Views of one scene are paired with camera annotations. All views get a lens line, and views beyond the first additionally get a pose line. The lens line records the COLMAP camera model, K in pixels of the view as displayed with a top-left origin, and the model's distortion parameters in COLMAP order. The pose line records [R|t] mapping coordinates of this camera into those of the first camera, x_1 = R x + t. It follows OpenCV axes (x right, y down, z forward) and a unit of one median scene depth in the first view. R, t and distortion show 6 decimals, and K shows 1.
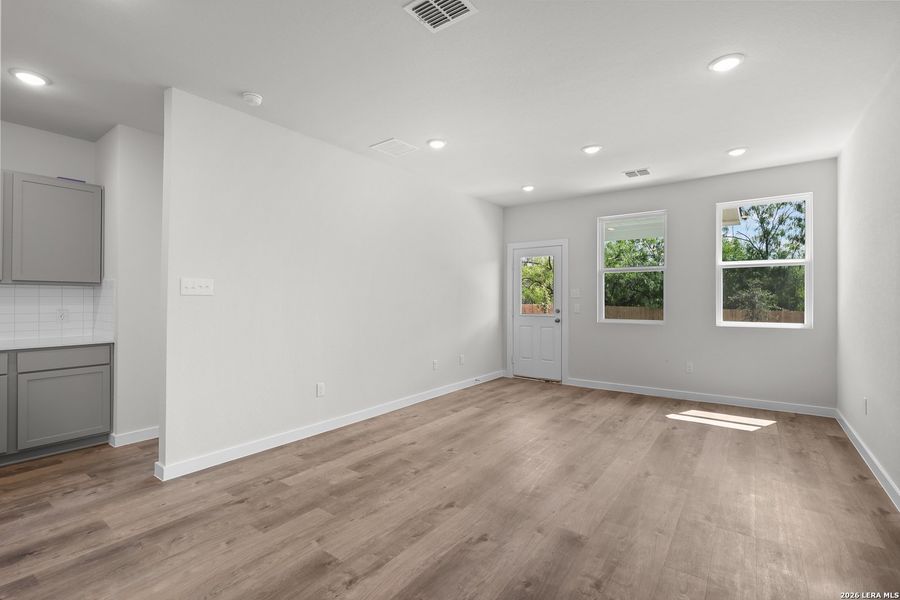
lens RADIAL K [[415.8, 0, 445.5], [0, 415.8, 297.3], [0, 0, 1]] dist [-0.001400, -0.000100]
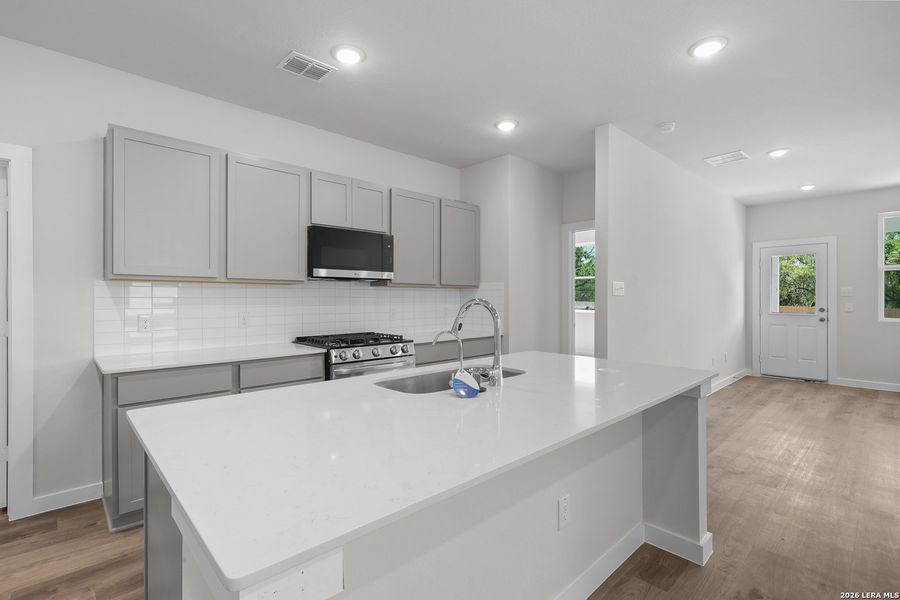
lens RADIAL K [[415.8, 0, 452.5], [0, 415.8, 299.4], [0, 0, 1]] dist [-0.001400, -0.000100]
pose [[0.983570, -0.004628, -0.180466, -0.680454], [0.005382, 0.999979, 0.003688, 0.000053], [0.180445, -0.004598, 0.983574, -0.210173]]
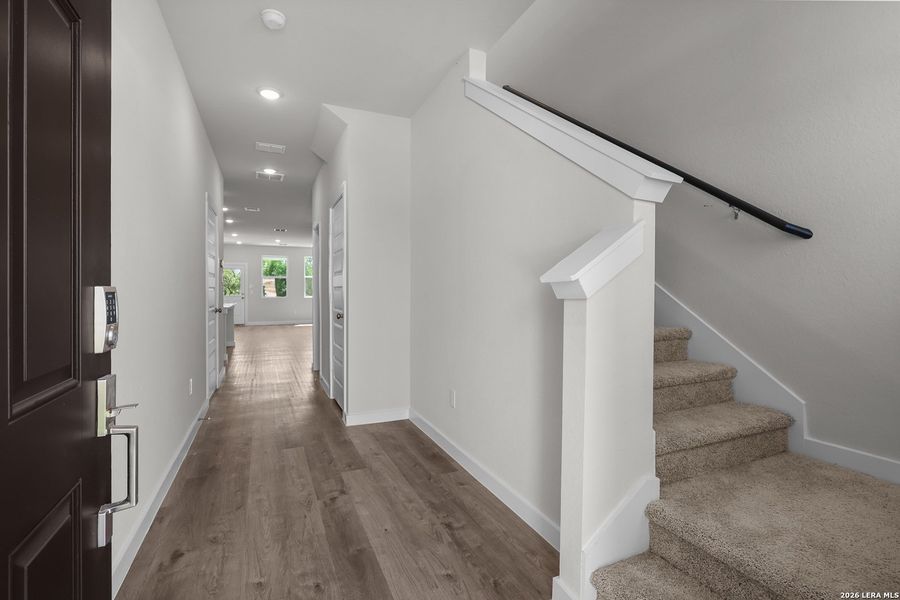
lens RADIAL K [[415.8, 0, 453.1], [0, 415.8, 294.1], [0, 0, 1]] dist [-0.001400, -0.000100]
pose [[0.491178, -0.004943, 0.871045, -1.902303], [-0.001180, 0.999979, 0.006340, 0.031589], [-0.871058, -0.004142, 0.491162, -1.871174]]
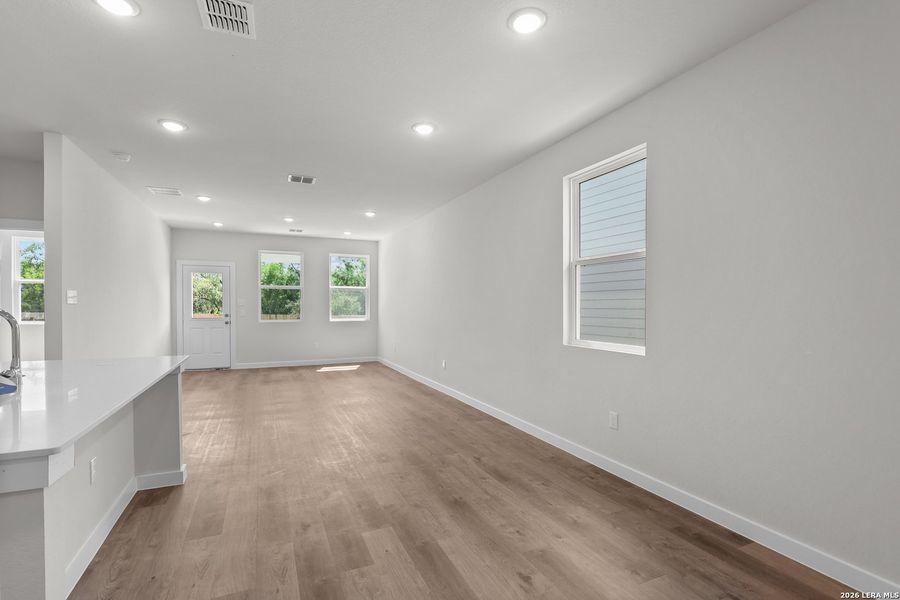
lens RADIAL K [[415.8, 0, 452.0], [0, 415.8, 309.6], [0, 0, 1]] dist [-0.001400, -0.000100]
pose [[0.483759, -0.009926, 0.875145, -0.902536], [-0.000065, 0.999935, 0.011377, -0.001235], [-0.875201, -0.005560, 0.483727, -0.463356]]
